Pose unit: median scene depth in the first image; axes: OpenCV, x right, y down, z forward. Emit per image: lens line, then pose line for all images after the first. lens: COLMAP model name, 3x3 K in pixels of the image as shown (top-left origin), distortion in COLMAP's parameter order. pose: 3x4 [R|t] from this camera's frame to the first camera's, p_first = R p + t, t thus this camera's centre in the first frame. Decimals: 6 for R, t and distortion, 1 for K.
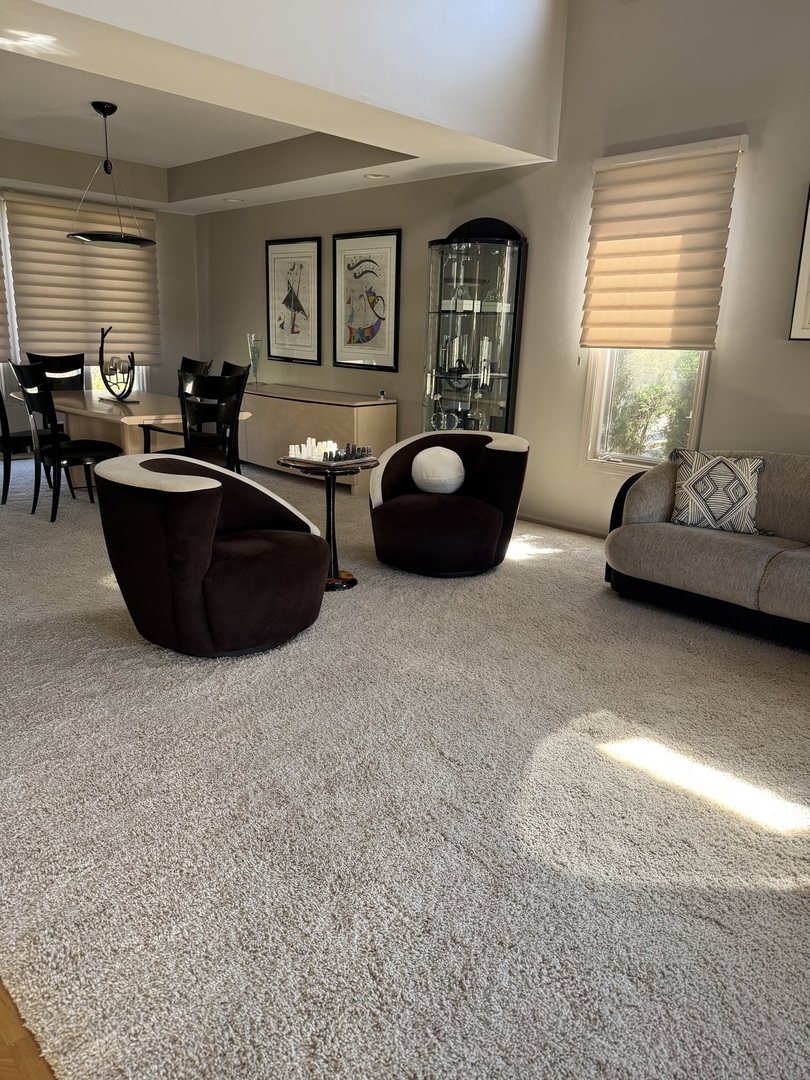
lens RADIAL K [[751.1, 0, 404.9], [0, 751.1, 582.7], [0, 0, 1]] dist [0.004381, -0.004522]
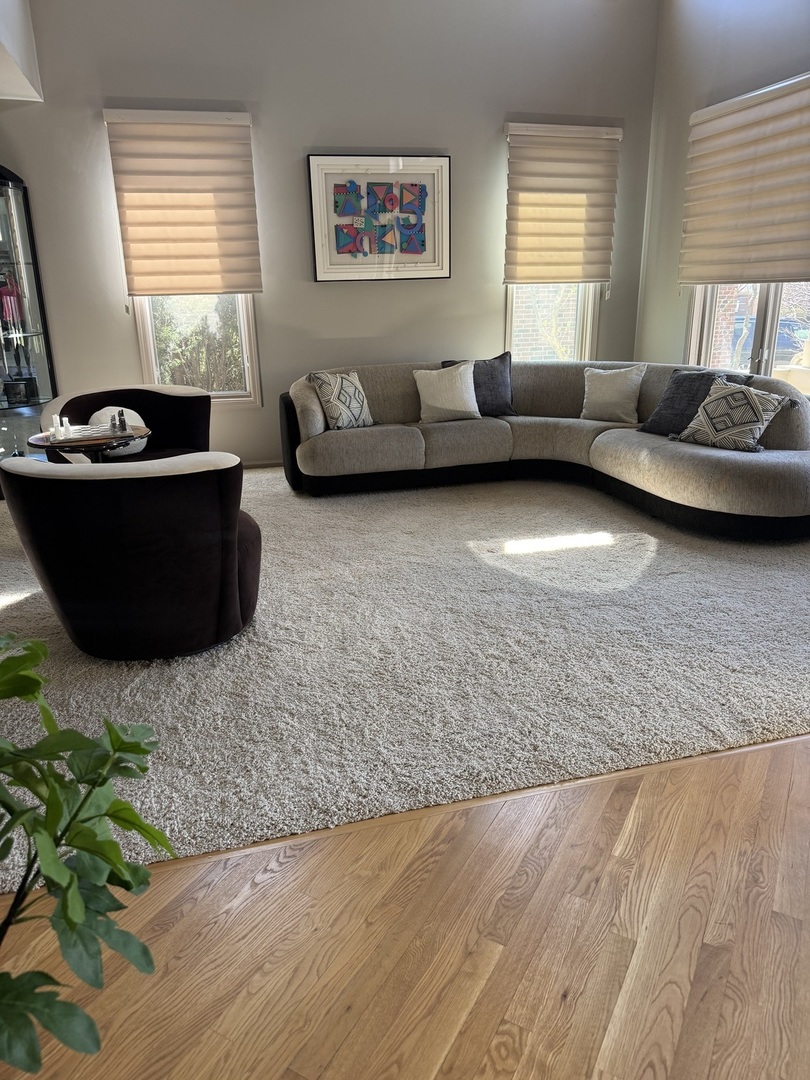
lens RADIAL K [[753.1, 0, 405.0], [0, 753.1, 540.0], [0, 0, 1]] dist [0.238993, -0.333899]
pose [[0.481424, -0.317472, 0.816971, -0.706204], [0.316873, 0.932093, 0.175482, -0.091588], [-0.817204, 0.174395, 0.549330, 0.212087]]
